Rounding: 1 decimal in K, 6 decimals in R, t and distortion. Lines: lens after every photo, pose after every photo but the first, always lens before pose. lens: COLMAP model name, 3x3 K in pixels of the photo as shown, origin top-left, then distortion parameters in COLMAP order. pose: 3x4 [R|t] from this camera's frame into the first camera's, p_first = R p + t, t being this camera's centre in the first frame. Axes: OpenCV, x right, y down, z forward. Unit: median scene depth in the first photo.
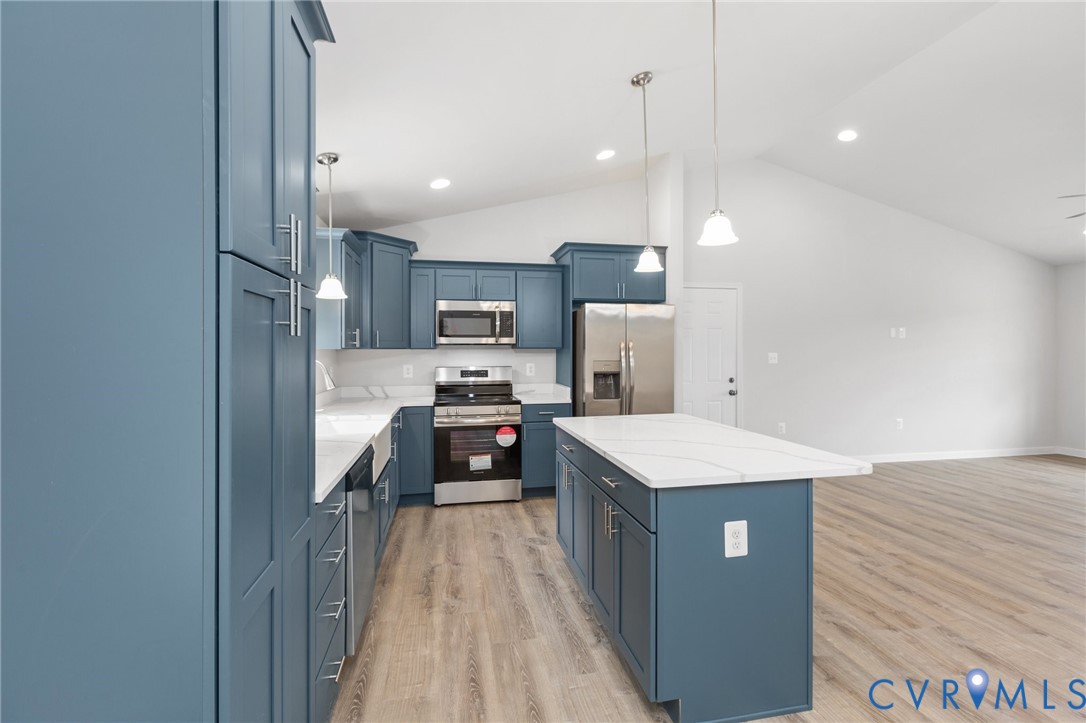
lens RADIAL K [[488.1, 0, 544.7], [0, 488.1, 351.7], [0, 0, 1]] dist [0.000299, -0.000352]
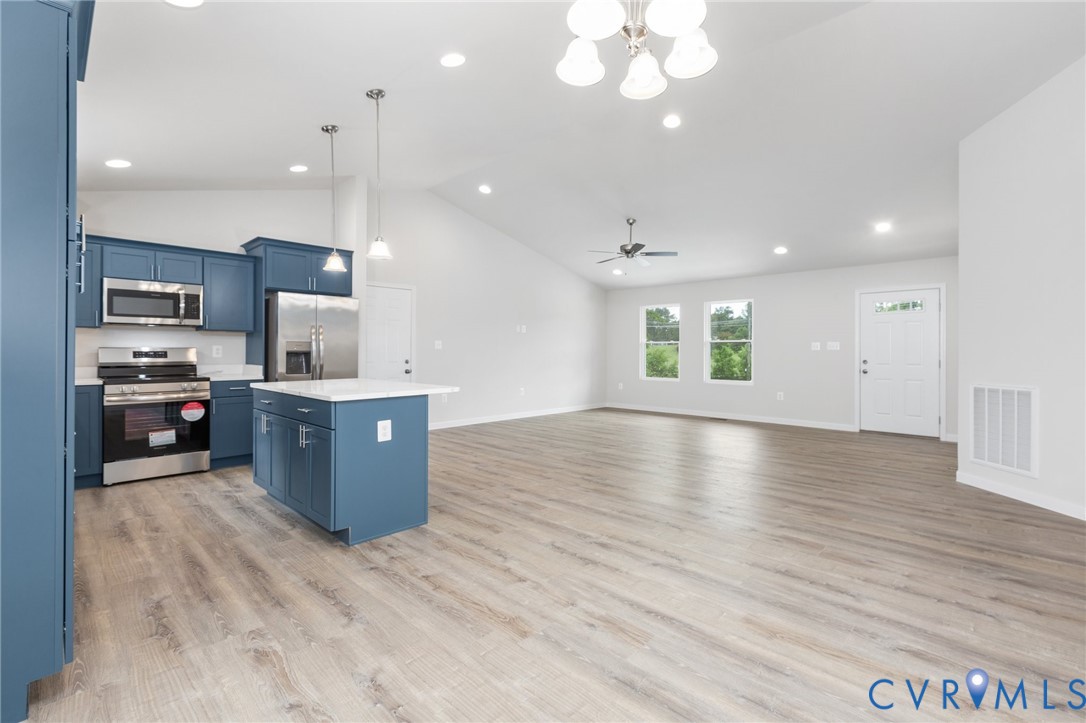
lens RADIAL K [[484.3, 0, 545.0], [0, 484.3, 348.8], [0, 0, 1]] dist [0.000593, 0.000507]
pose [[0.822091, 0.006685, 0.569316, -0.050682], [-0.003154, 0.999969, -0.007187, 0.042521], [-0.569347, 0.004113, 0.822087, -0.309271]]
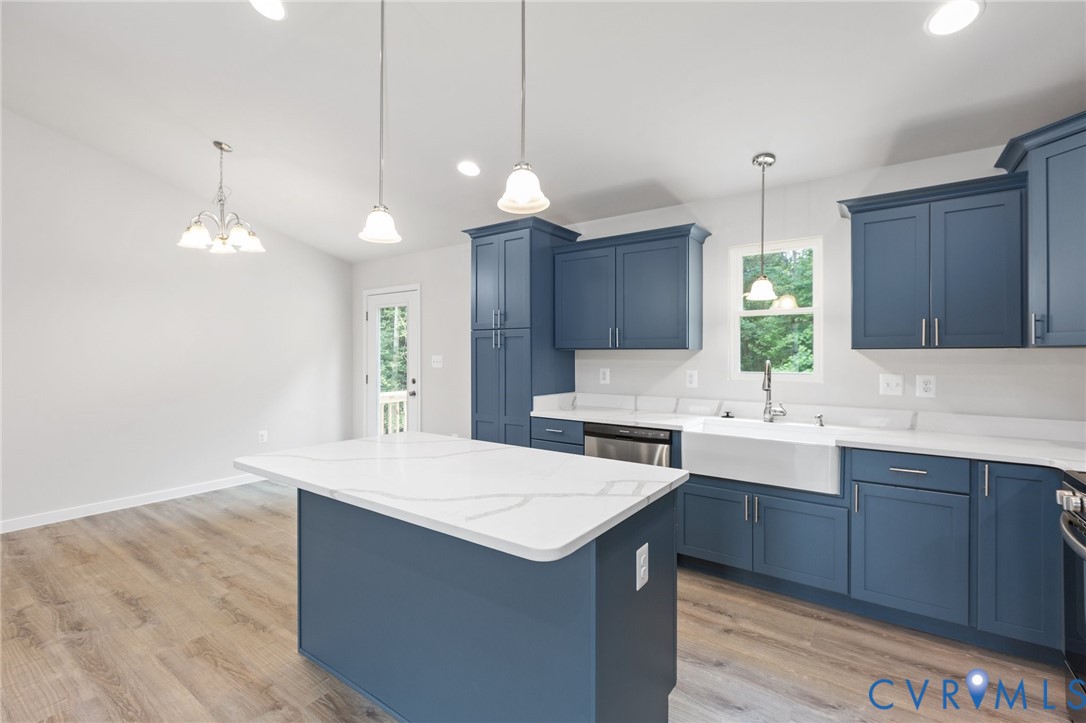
lens RADIAL K [[479.2, 0, 542.2], [0, 479.2, 358.1], [0, 0, 1]] dist [0.000576, -0.000586]
pose [[-0.728191, 0.008986, -0.685315, 0.391612], [0.000994, 0.999927, 0.012056, -0.001134], [0.685373, 0.008098, -0.728147, 0.972599]]
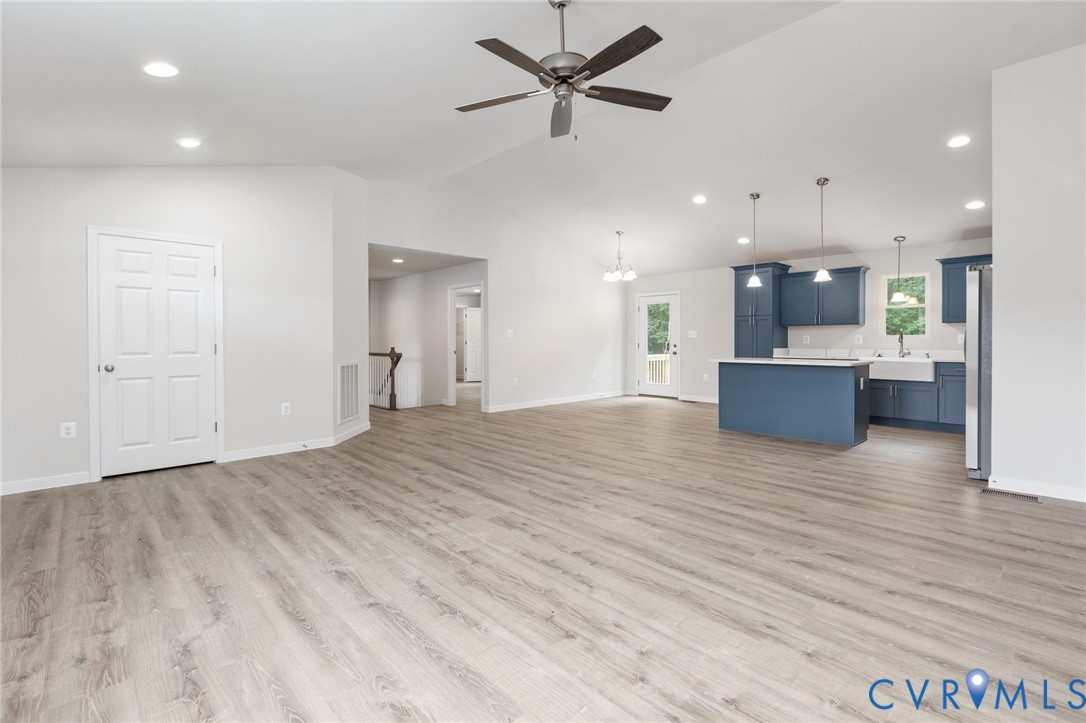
lens RADIAL K [[484.3, 0, 545.0], [0, 484.3, 348.8], [0, 0, 1]] dist [0.000593, 0.000507]
pose [[-0.842622, 0.013404, -0.538339, 1.470569], [0.003353, 0.999801, 0.019645, 0.040964], [0.538495, 0.014748, -0.842499, 1.383041]]
